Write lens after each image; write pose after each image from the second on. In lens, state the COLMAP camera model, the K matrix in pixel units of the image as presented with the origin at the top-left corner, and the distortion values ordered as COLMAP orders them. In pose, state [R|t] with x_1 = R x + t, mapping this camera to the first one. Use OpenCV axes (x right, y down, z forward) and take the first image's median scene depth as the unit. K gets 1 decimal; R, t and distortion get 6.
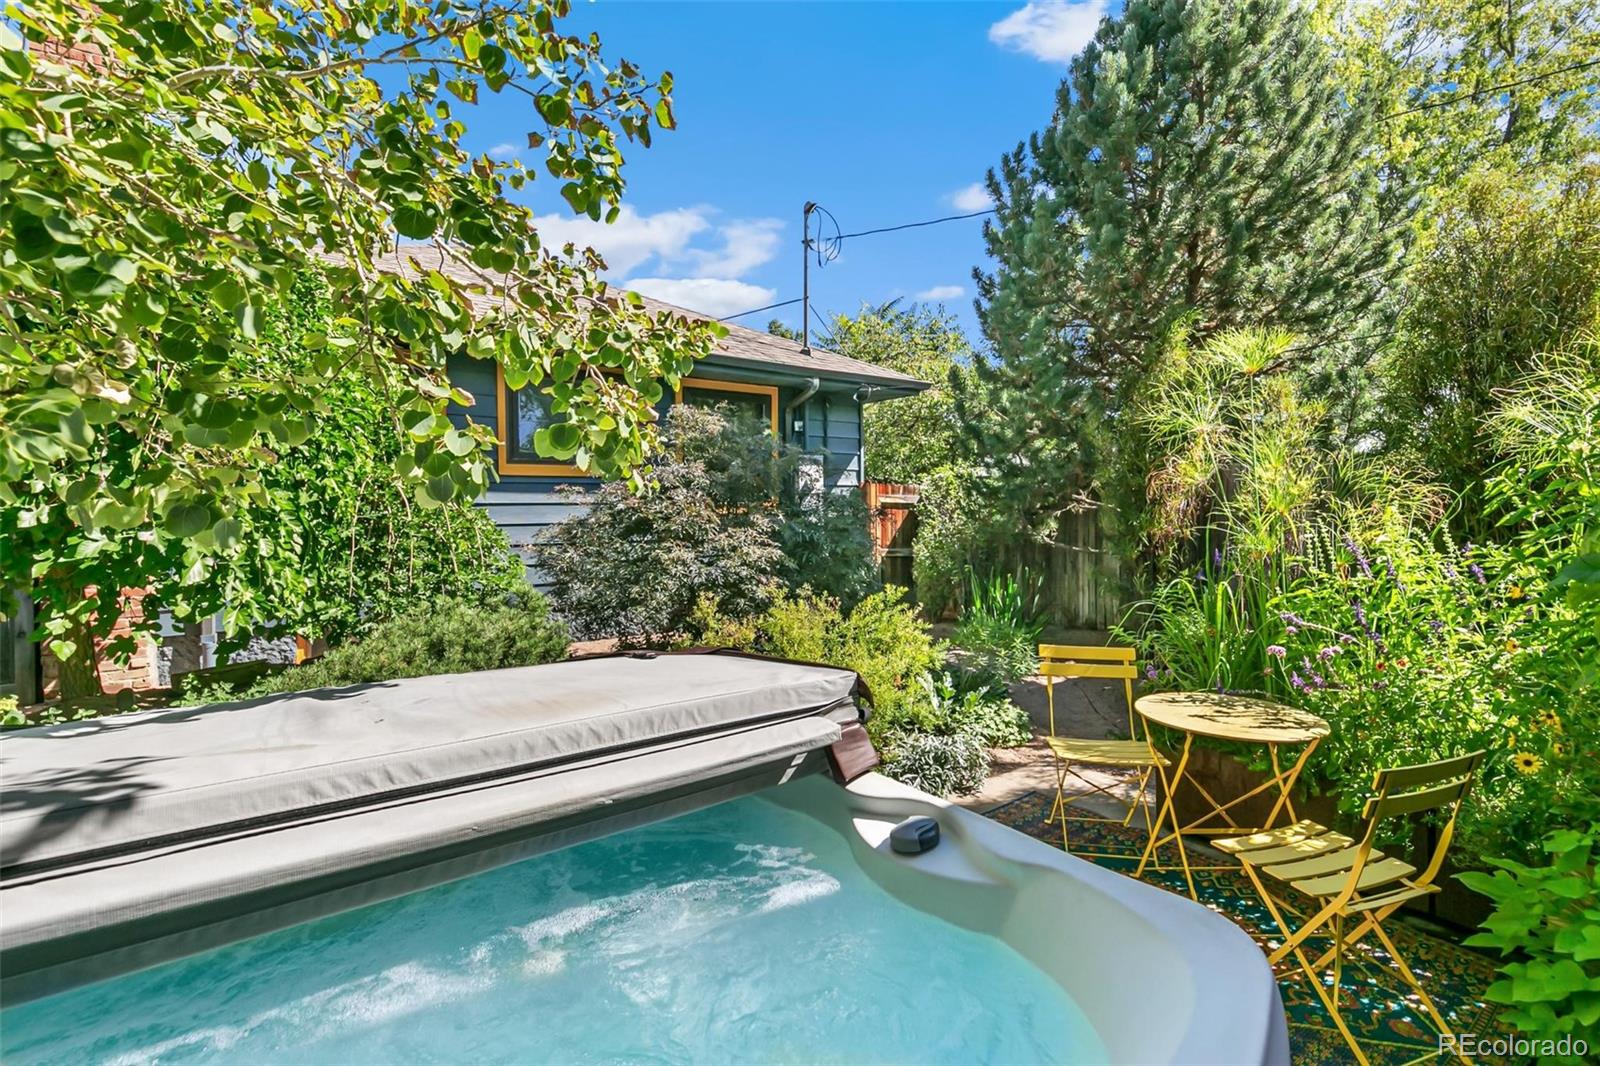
lens RADIAL K [[746.3, 0, 804.4], [0, 746.3, 508.7], [0, 0, 1]] dist [0.003422, -0.001063]
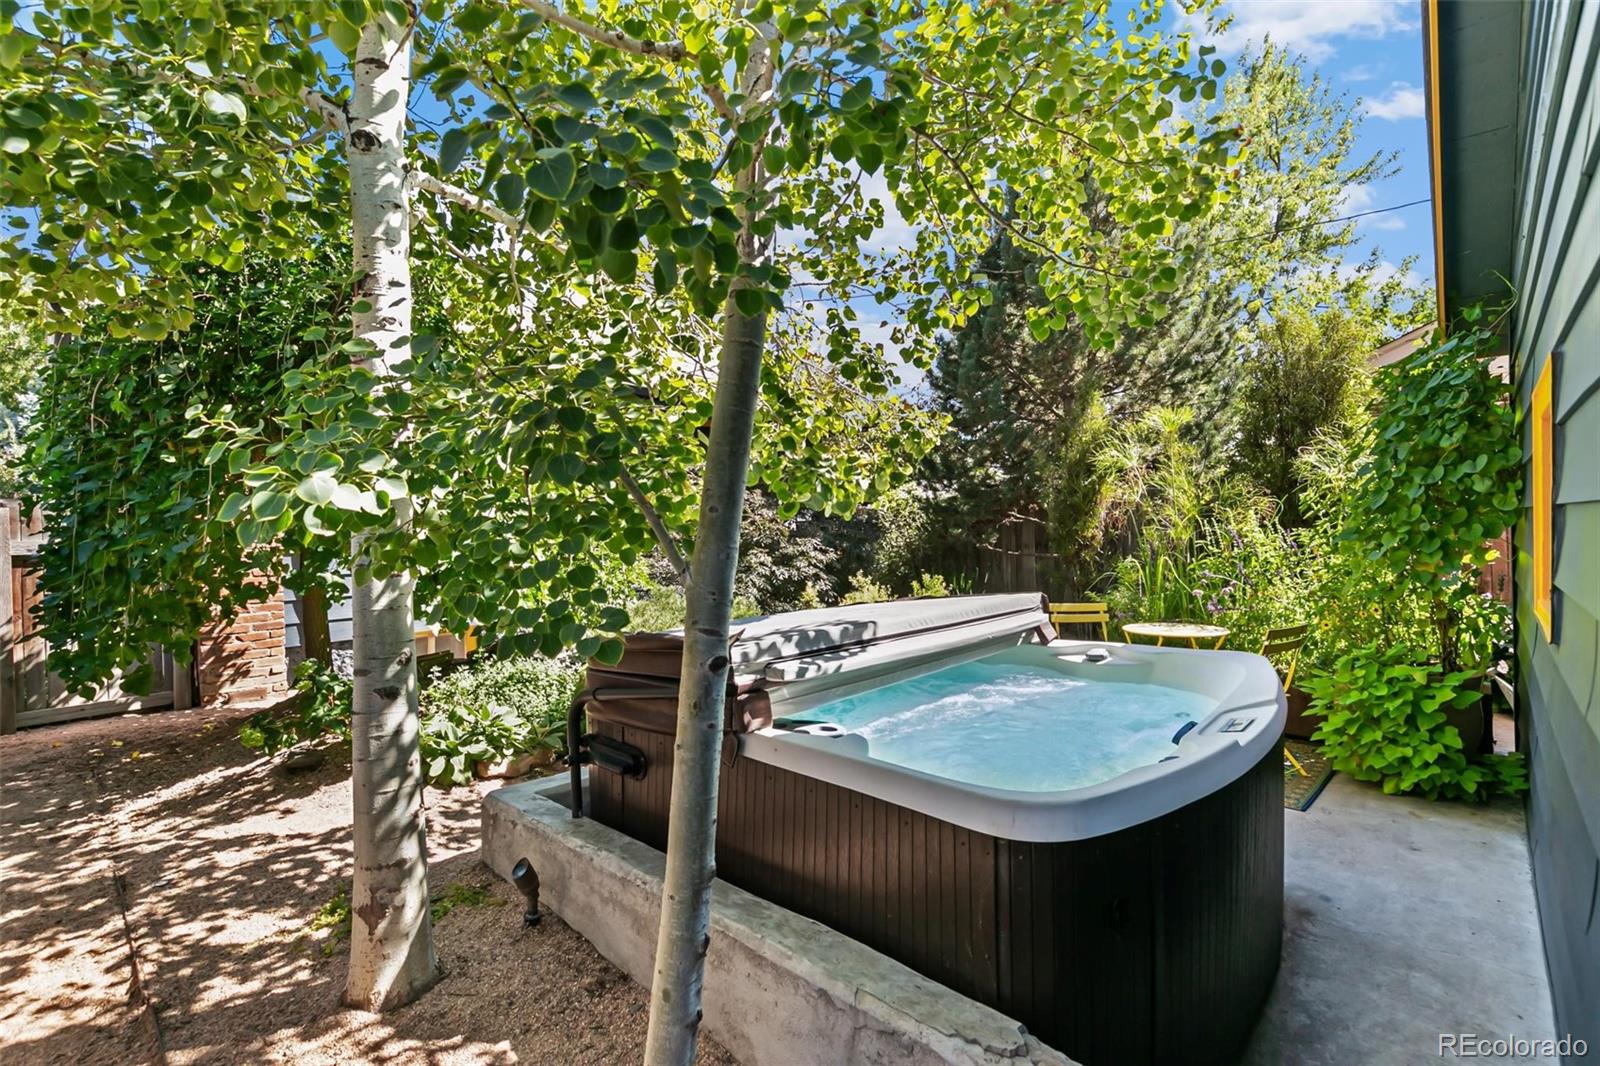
lens RADIAL K [[746.3, 0, 802.8], [0, 746.3, 525.6], [0, 0, 1]] dist [0.003422, -0.001063]
pose [[0.982114, -0.020087, 0.187212, -0.346139], [0.022290, 0.999705, -0.009669, 0.016333], [-0.186963, 0.013669, 0.982272, -0.317664]]
